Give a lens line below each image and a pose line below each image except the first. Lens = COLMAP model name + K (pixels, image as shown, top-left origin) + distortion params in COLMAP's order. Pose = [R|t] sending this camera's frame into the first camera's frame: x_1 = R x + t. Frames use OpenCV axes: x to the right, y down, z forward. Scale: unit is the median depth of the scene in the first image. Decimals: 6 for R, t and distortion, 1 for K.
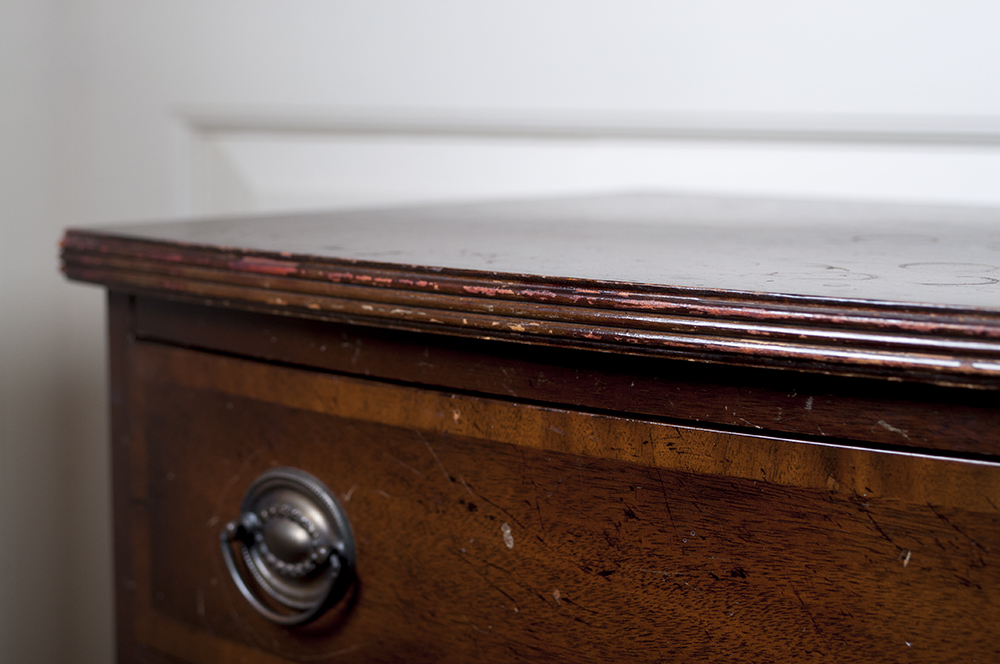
lens RADIAL K [[2459.1, 0, 500.0], [0, 2459.1, 332.0], [0, 0, 1]] dist [-0.004884, -0.026875]
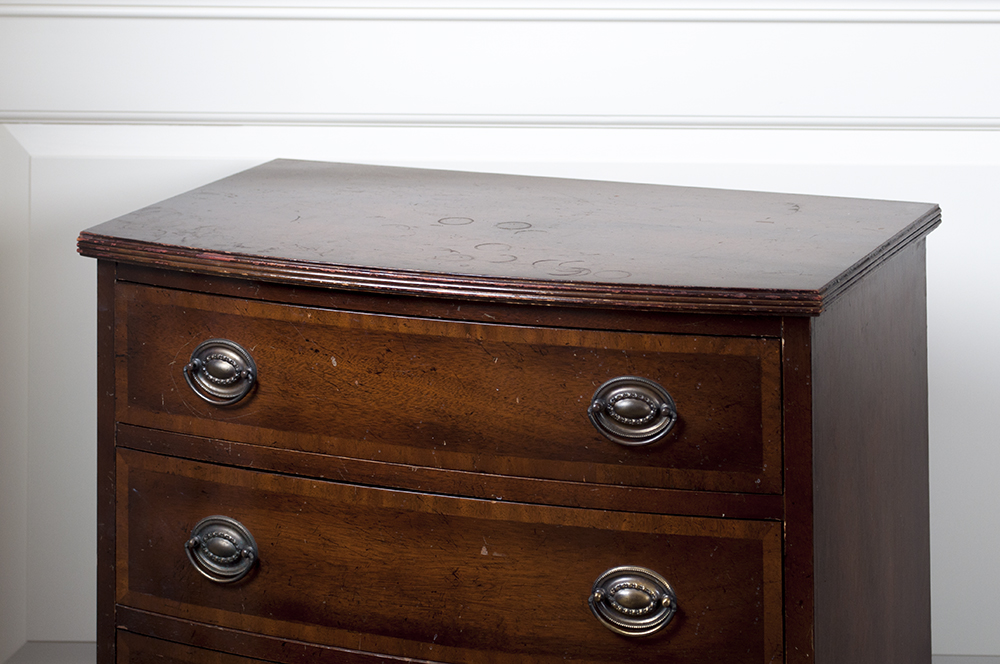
lens RADIAL K [[3977.0, 0, 500.0], [0, 3977.0, 332.0], [0, 0, 1]] dist [-0.010340, -0.632989]
pose [[0.968253, -0.054946, 0.243858, -0.872063], [0.036156, 0.996069, 0.080871, -0.287878], [-0.247343, -0.069487, 0.966433, -3.172328]]
